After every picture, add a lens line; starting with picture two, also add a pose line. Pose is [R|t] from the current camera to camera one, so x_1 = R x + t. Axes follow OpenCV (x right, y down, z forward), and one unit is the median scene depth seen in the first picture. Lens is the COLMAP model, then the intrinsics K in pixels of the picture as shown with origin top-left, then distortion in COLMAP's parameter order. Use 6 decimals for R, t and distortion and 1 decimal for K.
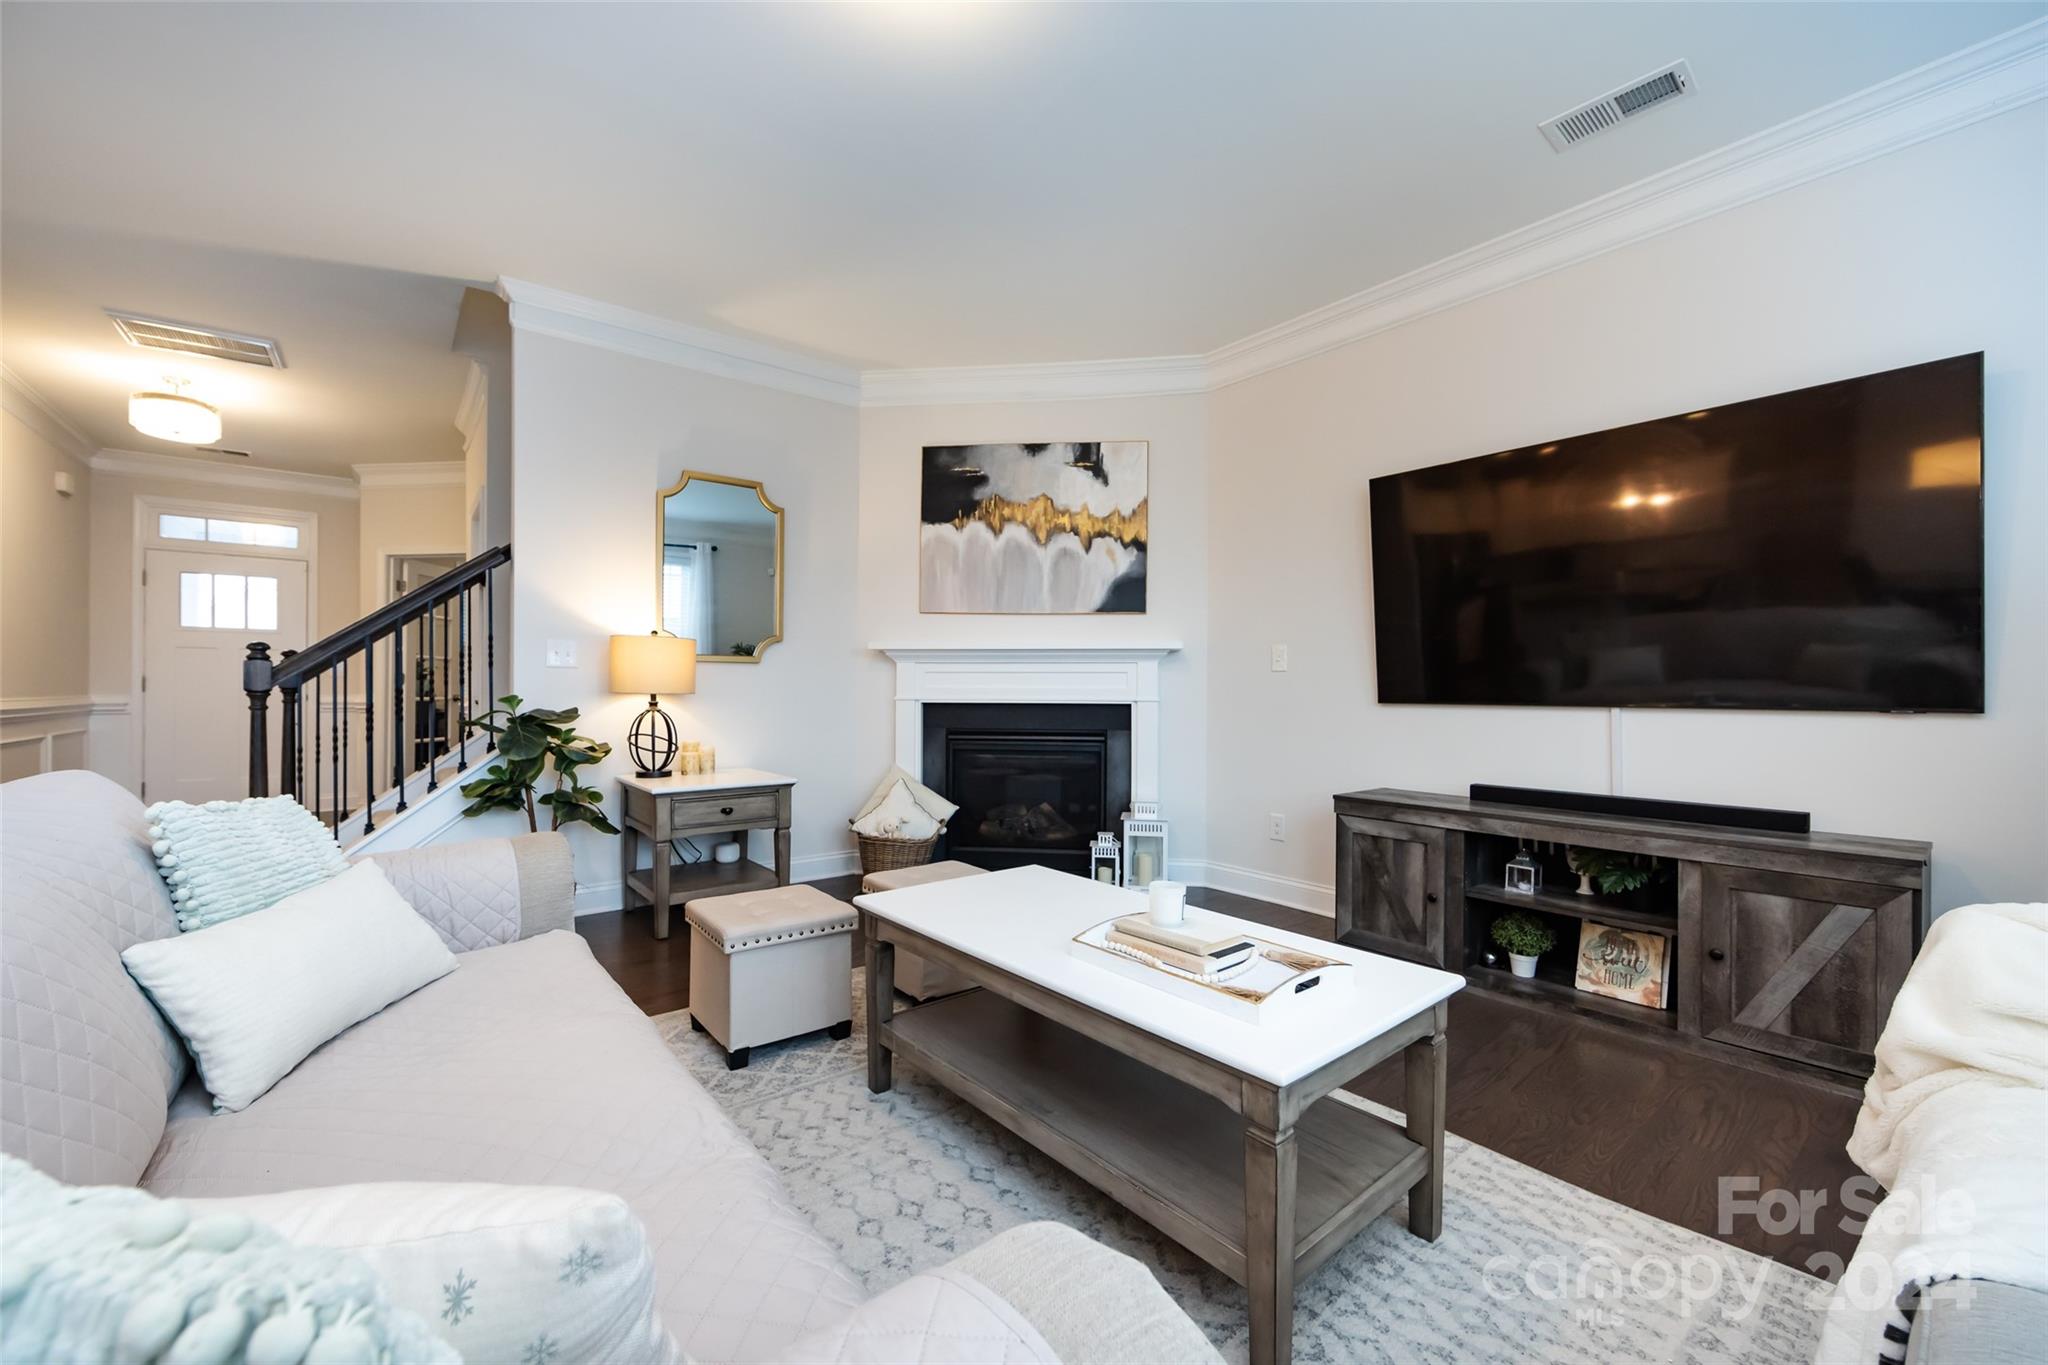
lens RADIAL K [[813.5, 0, 1015.5], [0, 813.5, 691.4], [0, 0, 1]] dist [-0.003780, 0.000086]
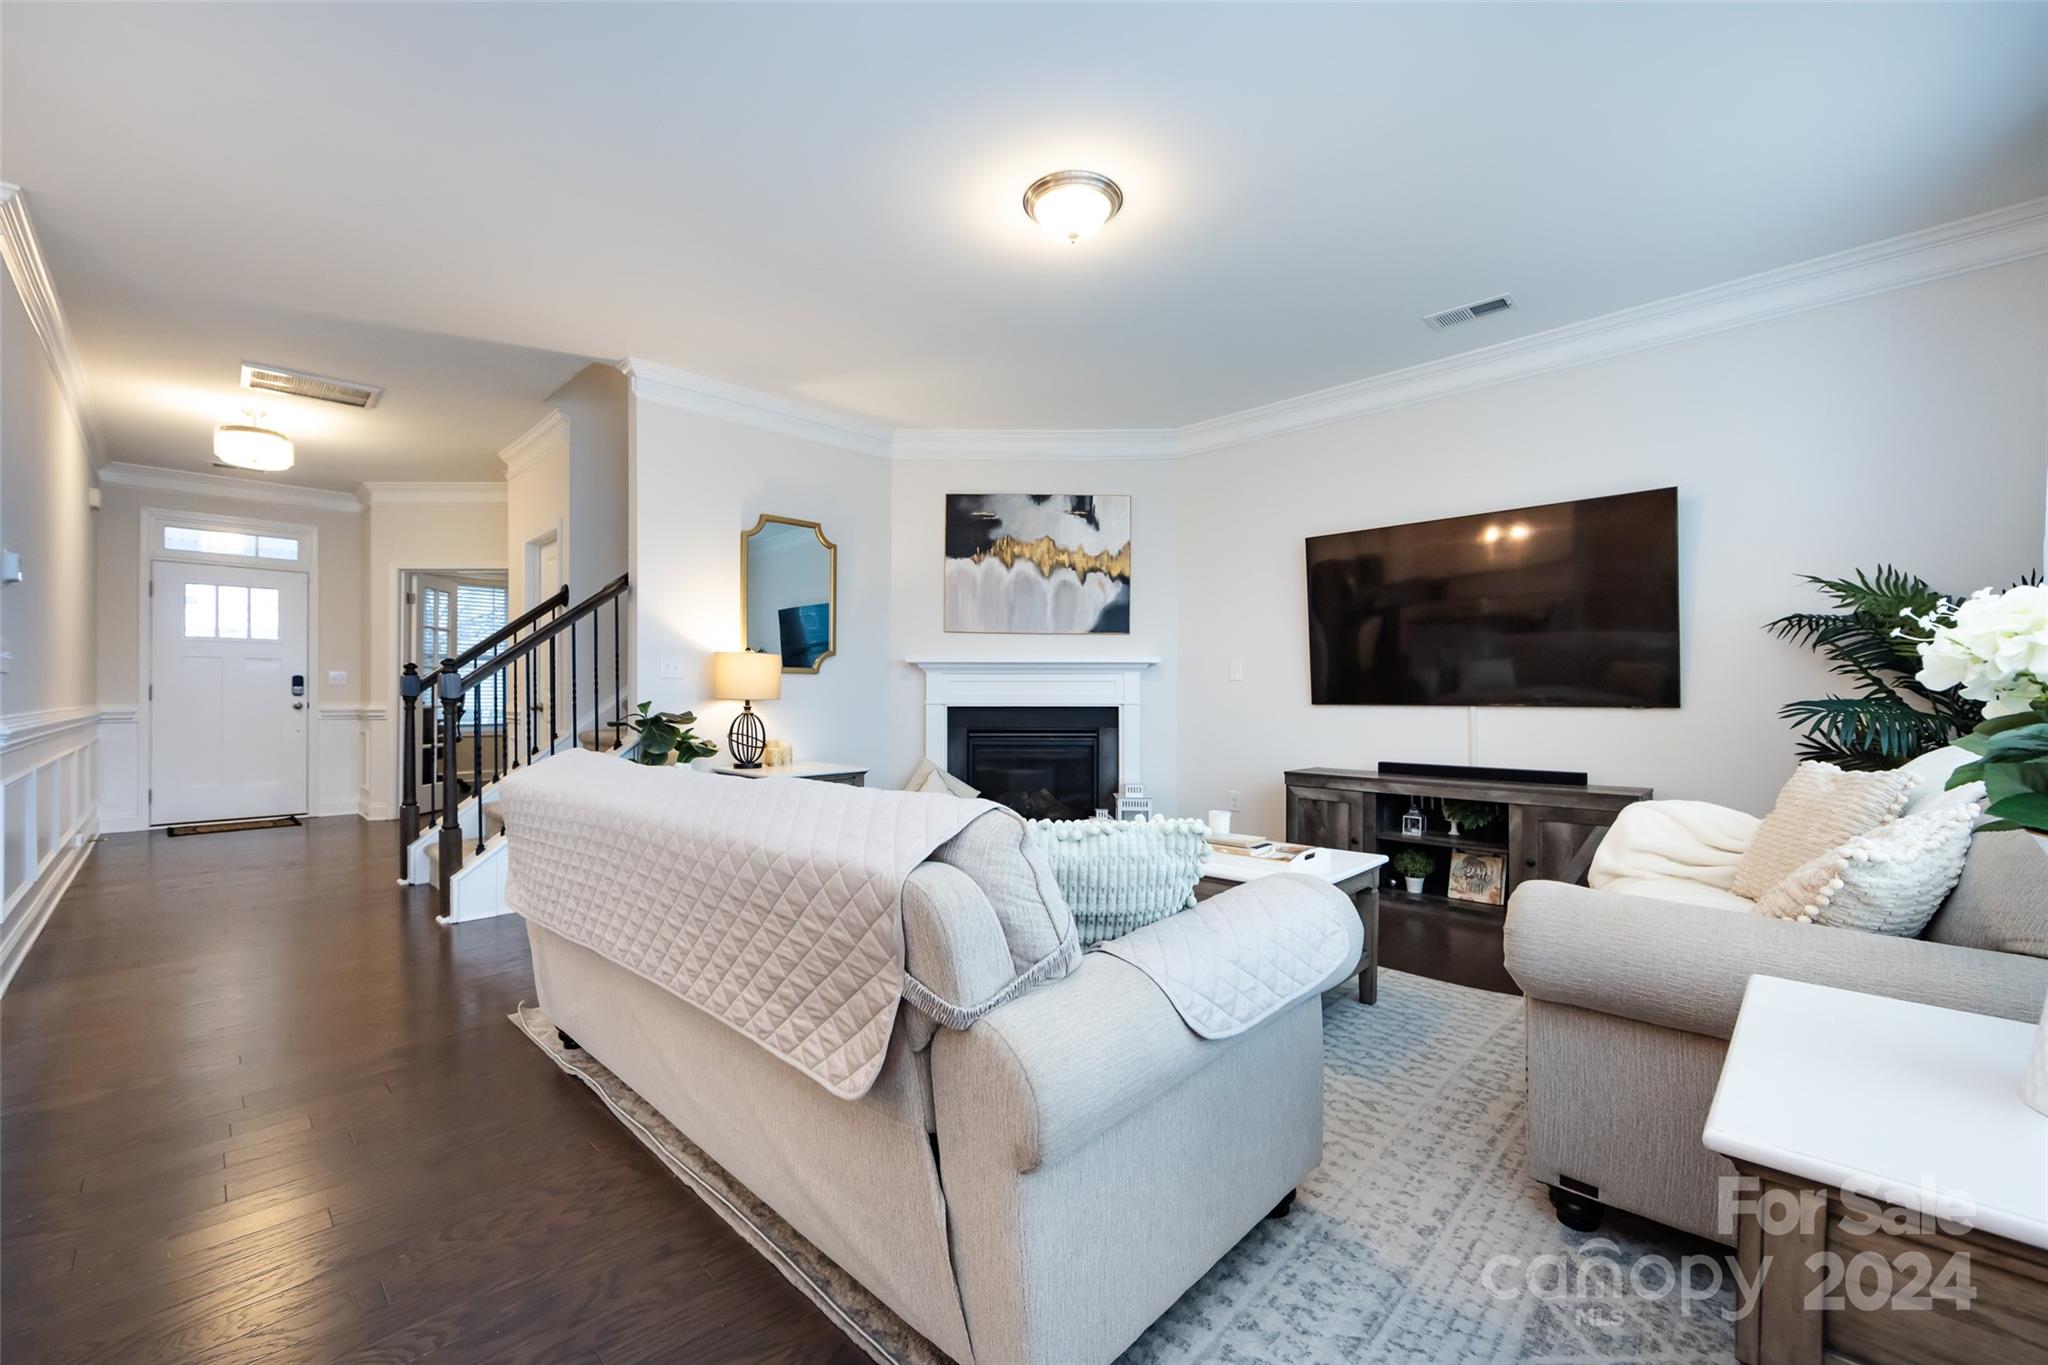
lens RADIAL K [[813.5, 0, 1033.8], [0, 813.5, 696.9], [0, 0, 1]] dist [-0.003780, 0.000086]
pose [[0.991553, -0.004052, 0.129641, -0.147253], [0.004013, 0.999992, 0.000562, -0.000203], [-0.129642, -0.000037, 0.991561, -0.219325]]
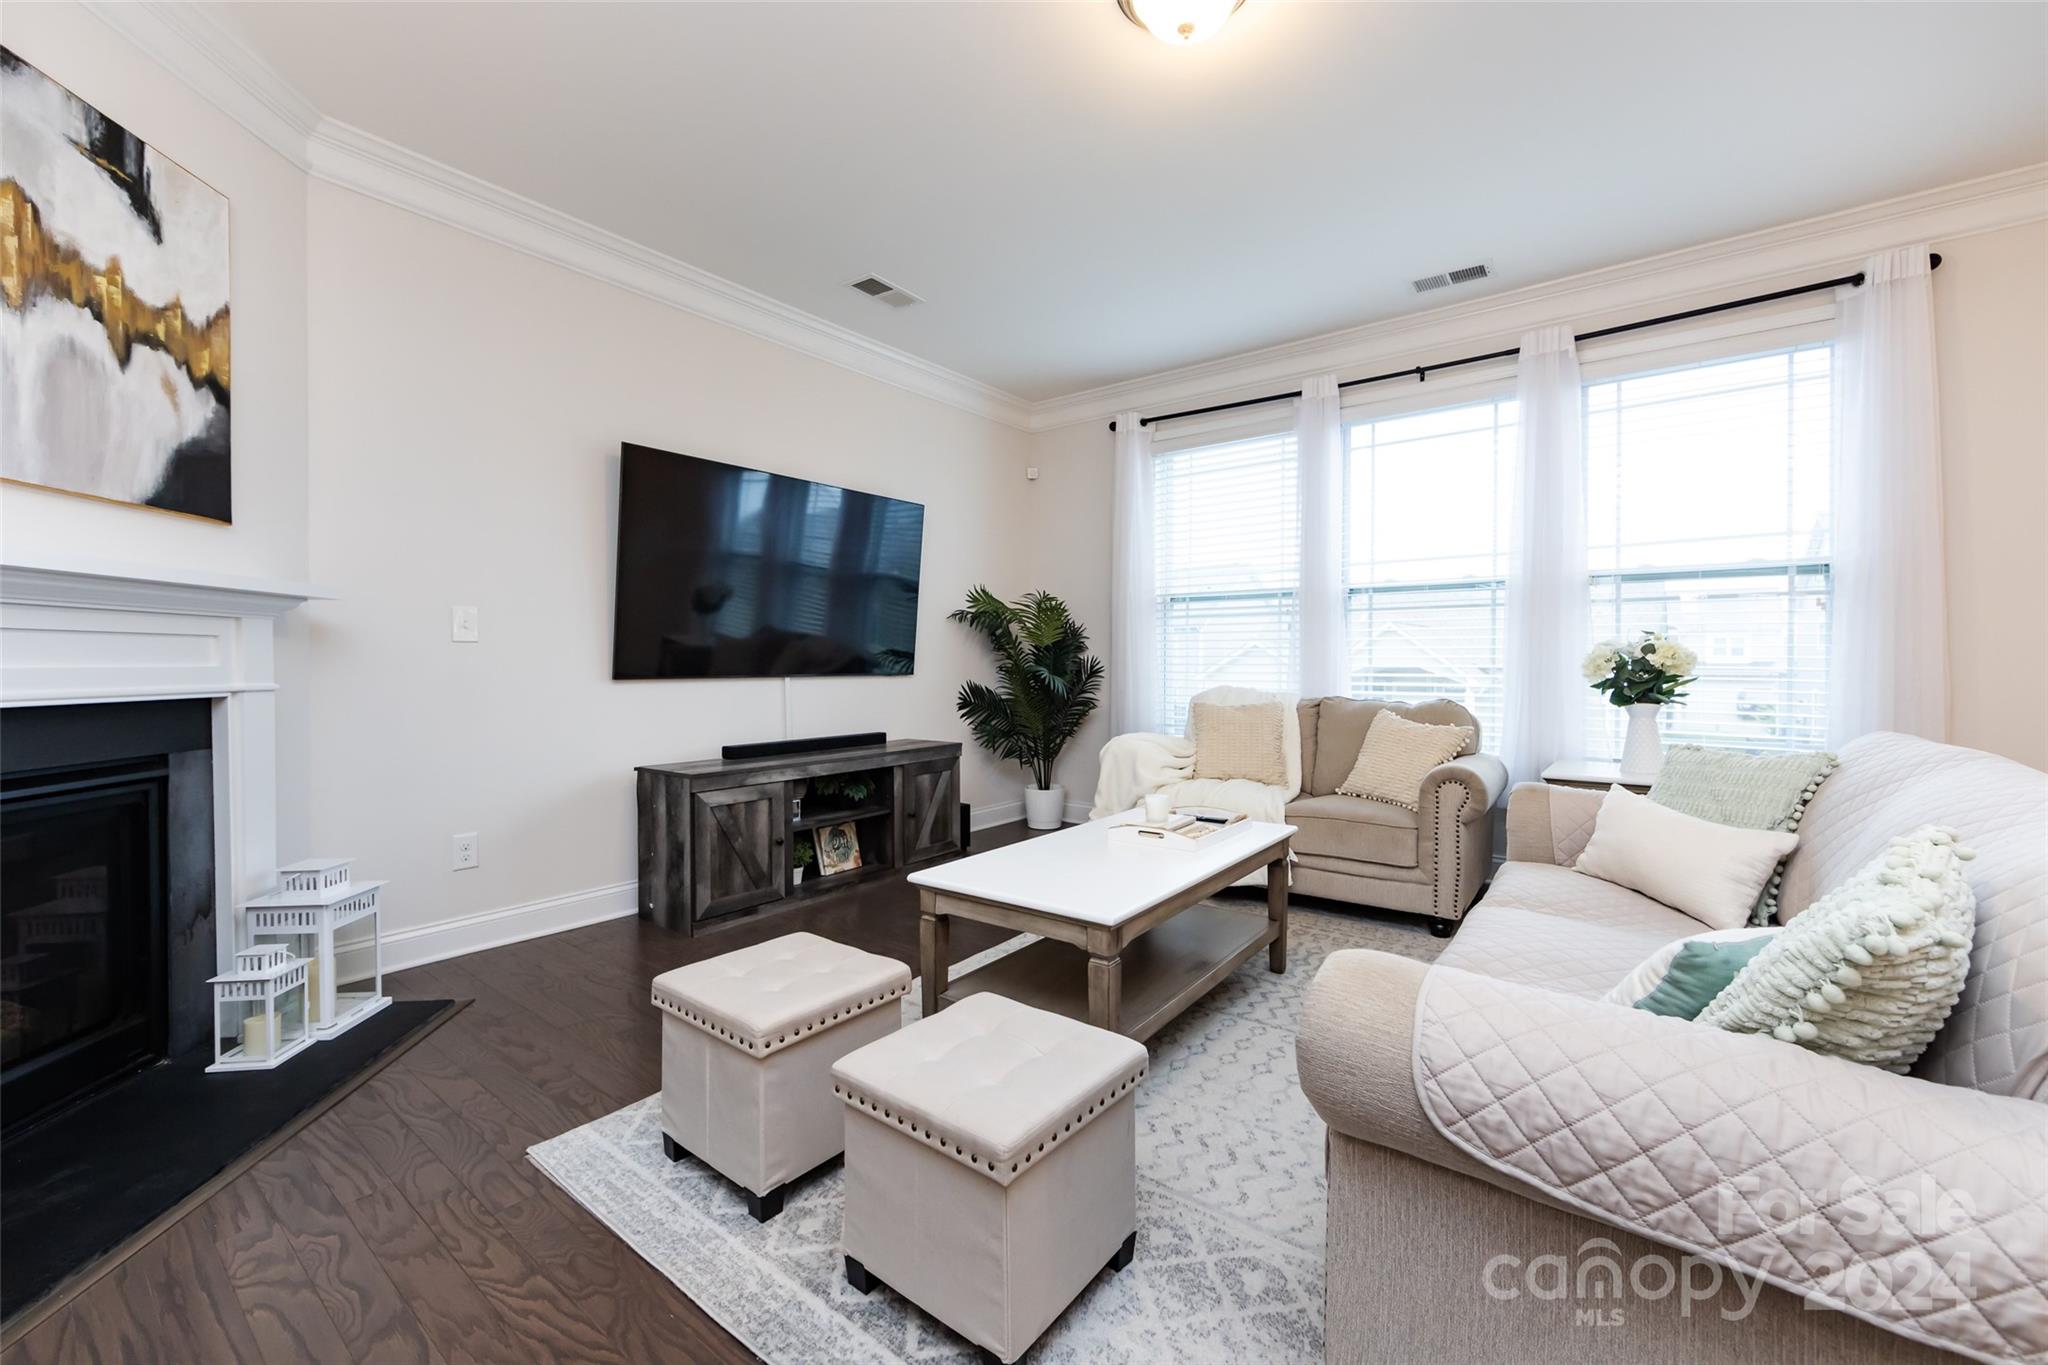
lens RADIAL K [[813.5, 0, 1030.5], [0, 813.5, 666.0], [0, 0, 1]] dist [-0.003780, 0.000086]
pose [[-0.254241, -0.012668, 0.967058, -0.481316], [-0.005365, 0.999917, 0.011688, -0.012616], [-0.967126, -0.002216, -0.254288, 0.625024]]
